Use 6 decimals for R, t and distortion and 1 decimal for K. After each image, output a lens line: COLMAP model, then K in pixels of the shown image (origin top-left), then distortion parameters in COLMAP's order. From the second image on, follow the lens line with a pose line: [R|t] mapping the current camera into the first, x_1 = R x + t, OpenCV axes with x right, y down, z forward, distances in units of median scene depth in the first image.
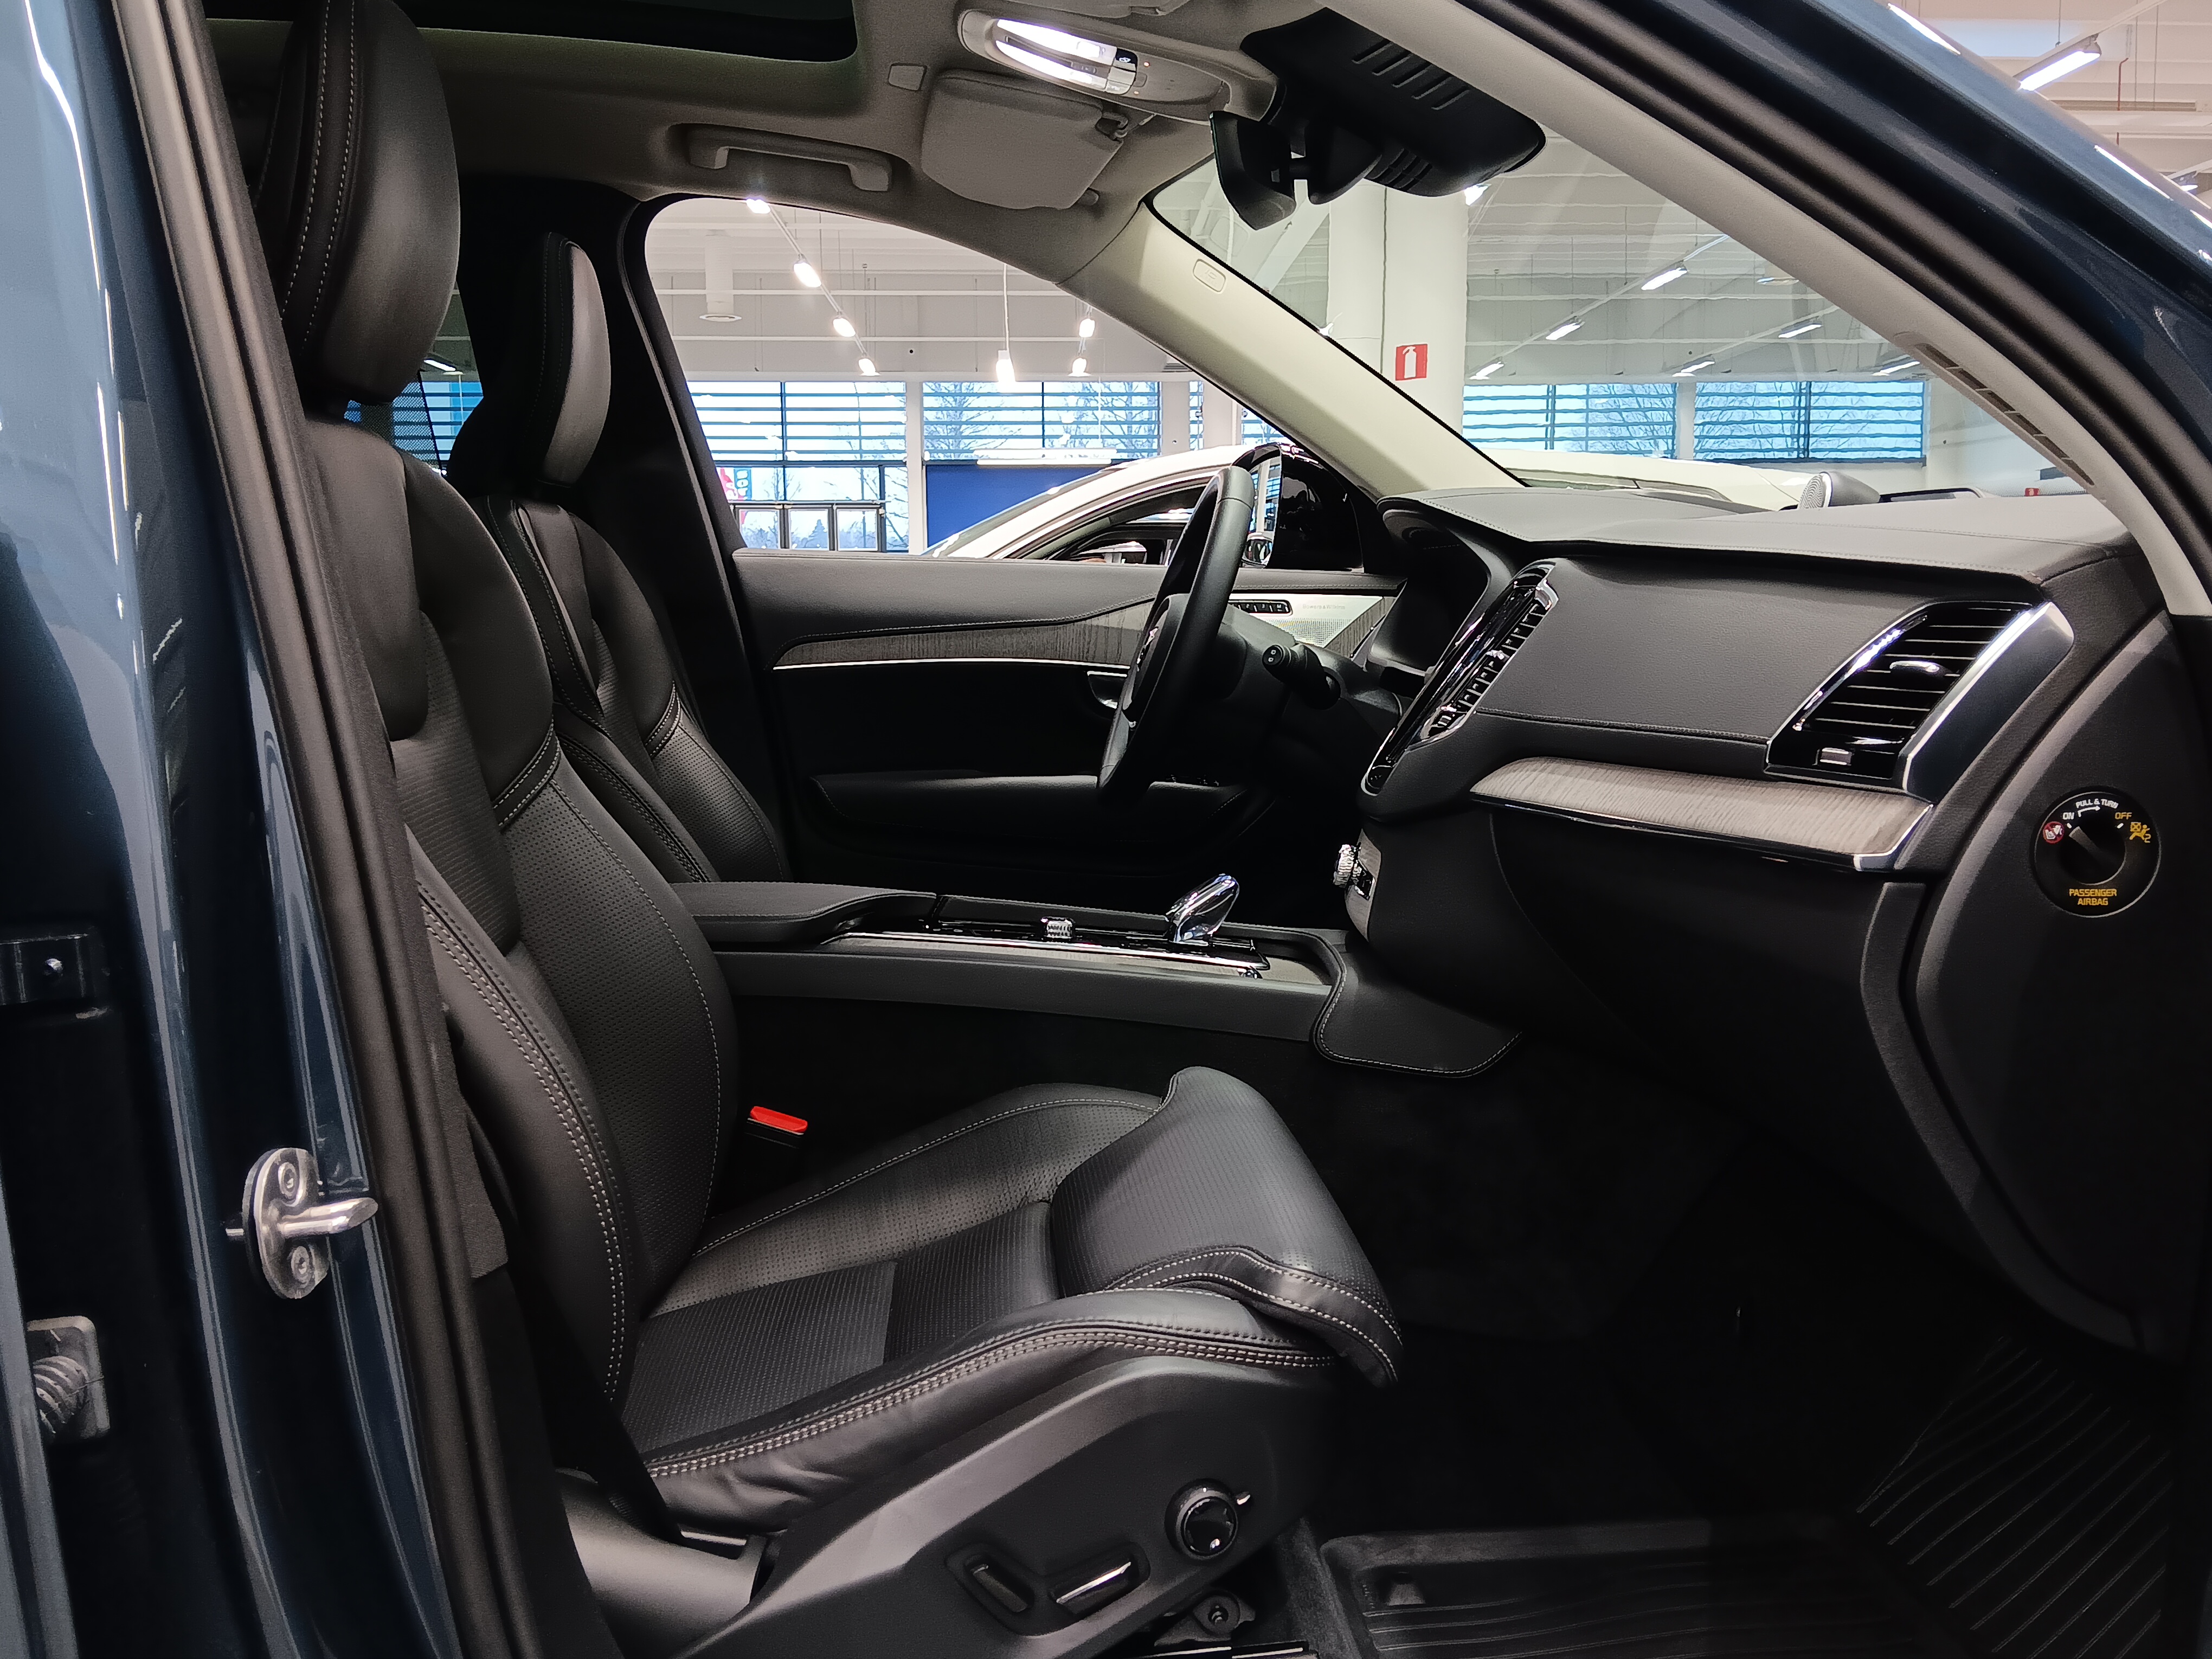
lens RADIAL K [[2593.5, 0, 1106.0], [0, 2593.5, 829.5], [0, 0, 1]] dist [0.203461, -0.536469]
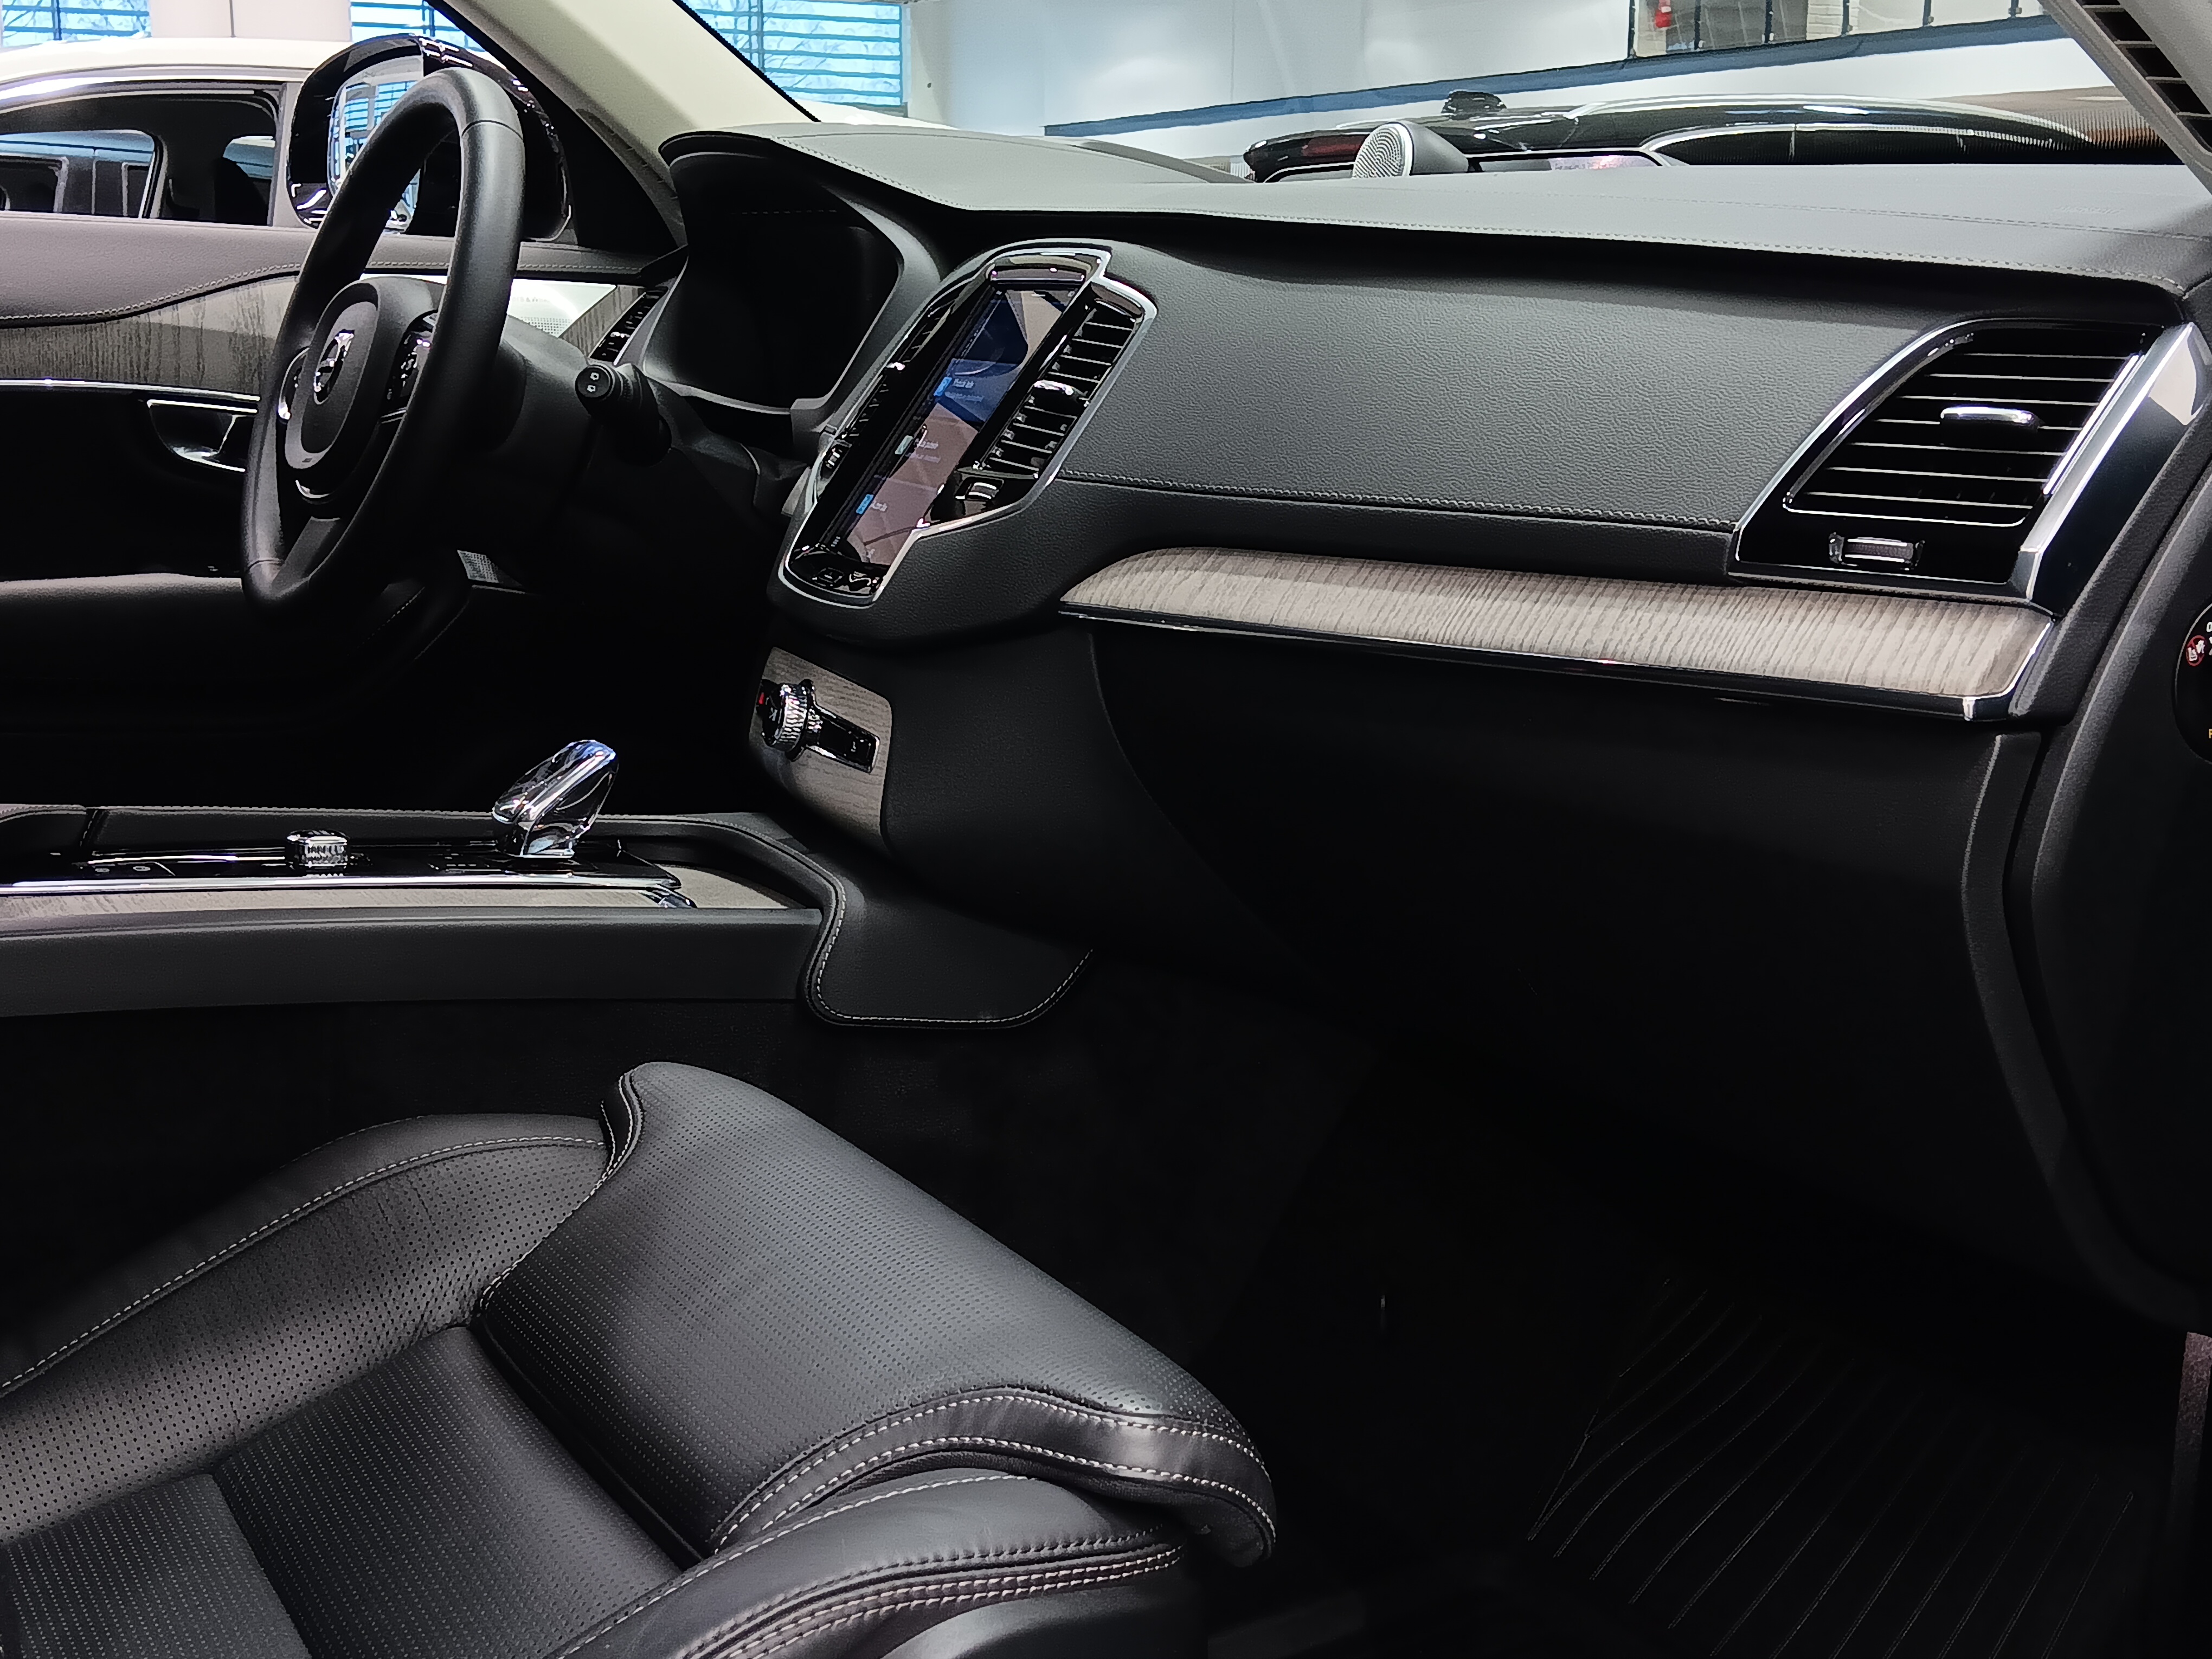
lens RADIAL K [[2900.0, 0, 1098.1], [0, 2900.0, 857.3], [0, 0, 1]] dist [0.097777, -0.078406]
pose [[0.842622, -0.090085, 0.530917, -0.241857], [0.032402, 0.992604, 0.116997, -0.035115], [-0.537530, -0.081382, 0.839309, 0.373939]]
